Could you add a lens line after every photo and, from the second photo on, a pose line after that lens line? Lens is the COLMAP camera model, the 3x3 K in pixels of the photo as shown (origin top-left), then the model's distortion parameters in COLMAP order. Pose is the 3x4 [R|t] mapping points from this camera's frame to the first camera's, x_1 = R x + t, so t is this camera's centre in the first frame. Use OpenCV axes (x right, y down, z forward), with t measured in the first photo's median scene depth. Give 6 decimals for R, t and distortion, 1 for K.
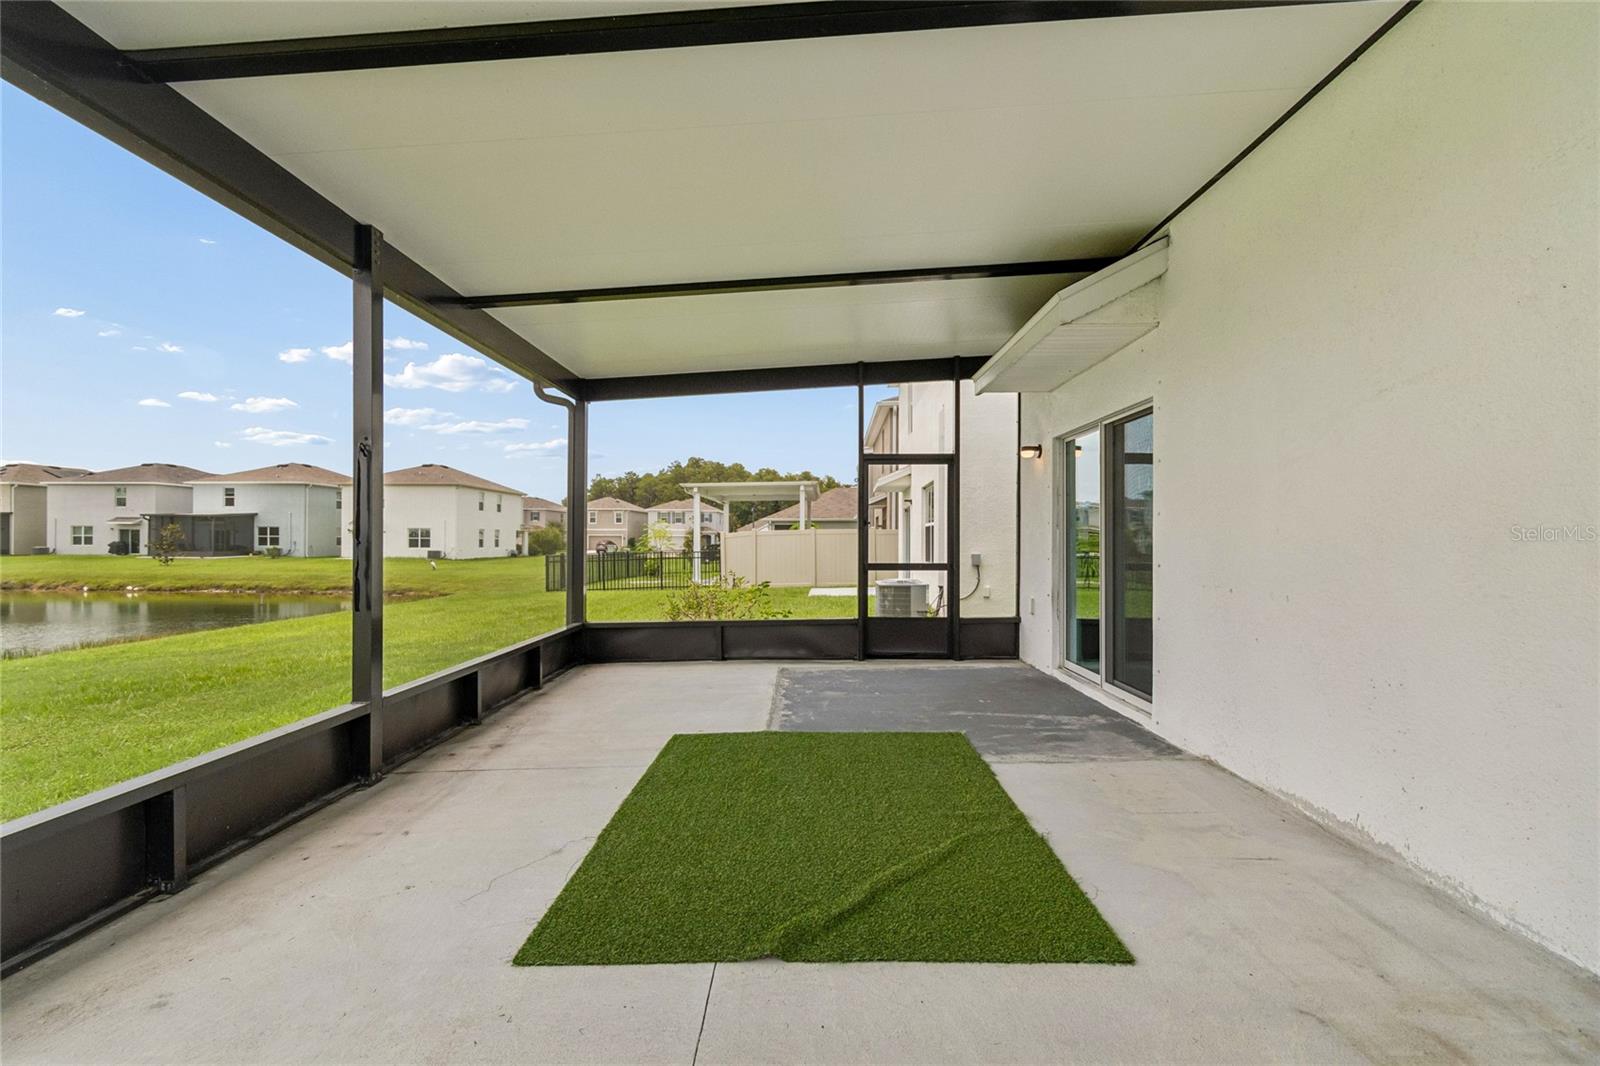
lens RADIAL K [[715.1, 0, 807.2], [0, 715.1, 543.4], [0, 0, 1]] dist [0.000392, 0.001162]
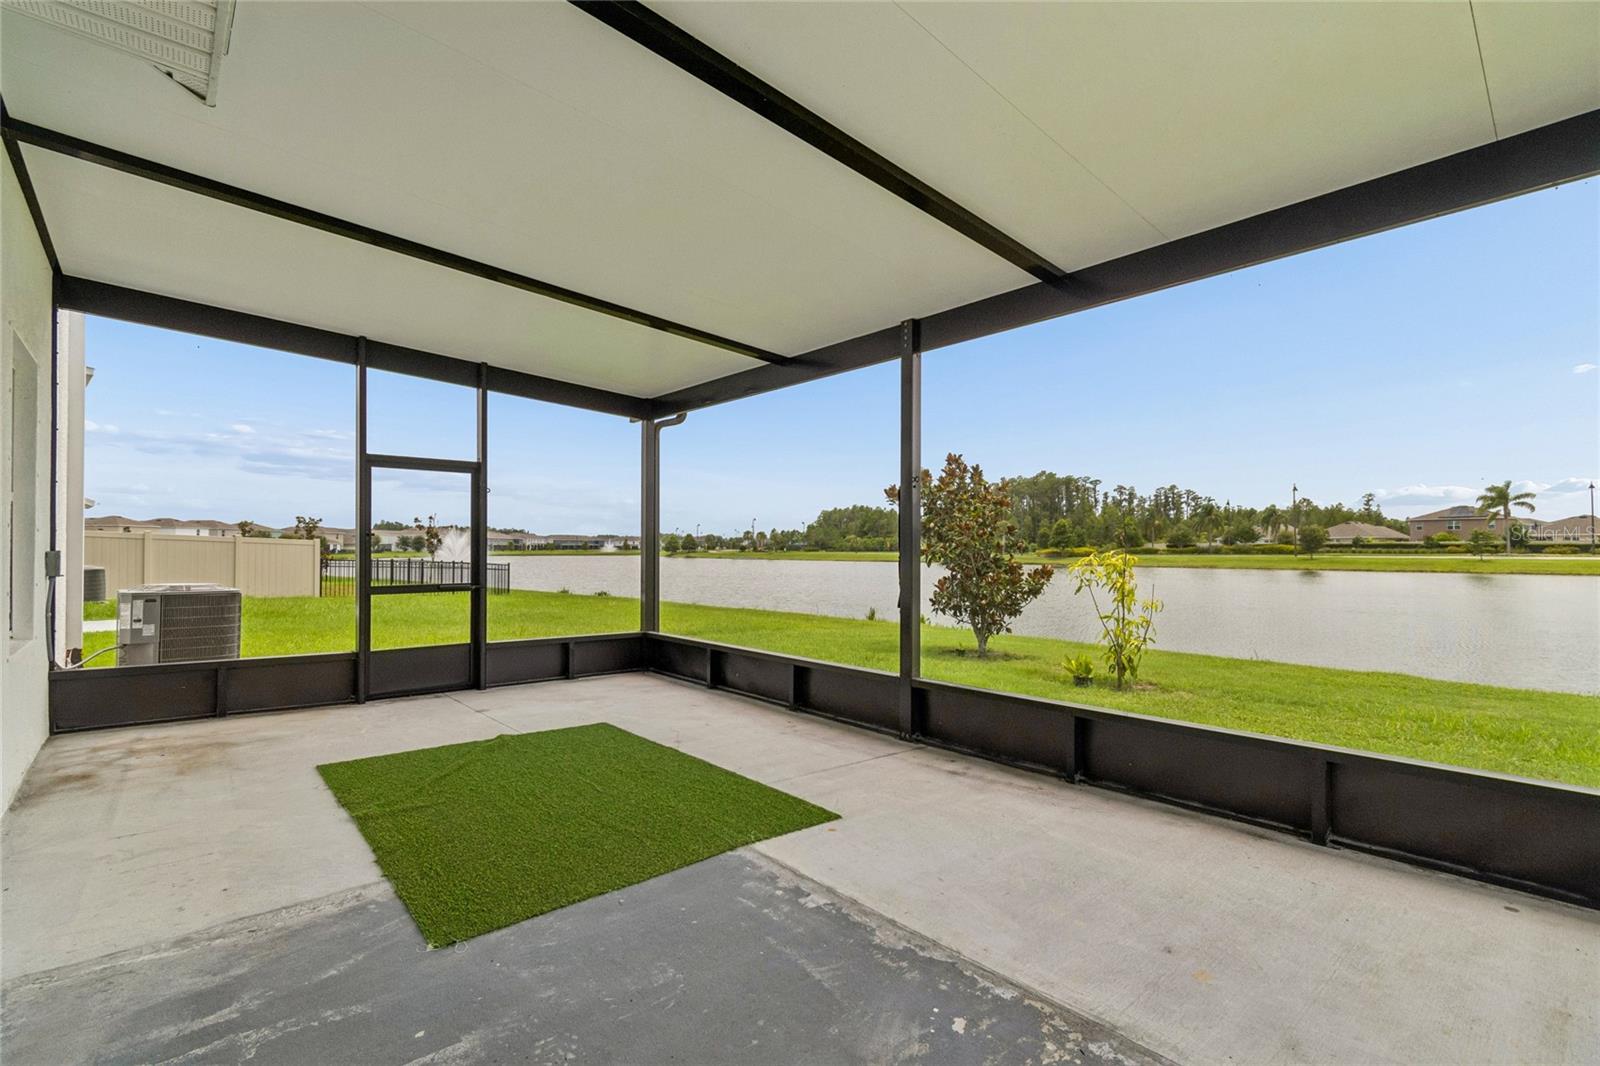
lens RADIAL K [[715.1, 0, 807.2], [0, 715.1, 543.4], [0, 0, 1]] dist [0.000392, 0.001162]
pose [[-0.735681, -0.008863, -0.677270, 0.265445], [-0.003961, 0.999954, -0.008782, -0.013030], [0.677316, -0.003778, -0.735682, 1.122200]]
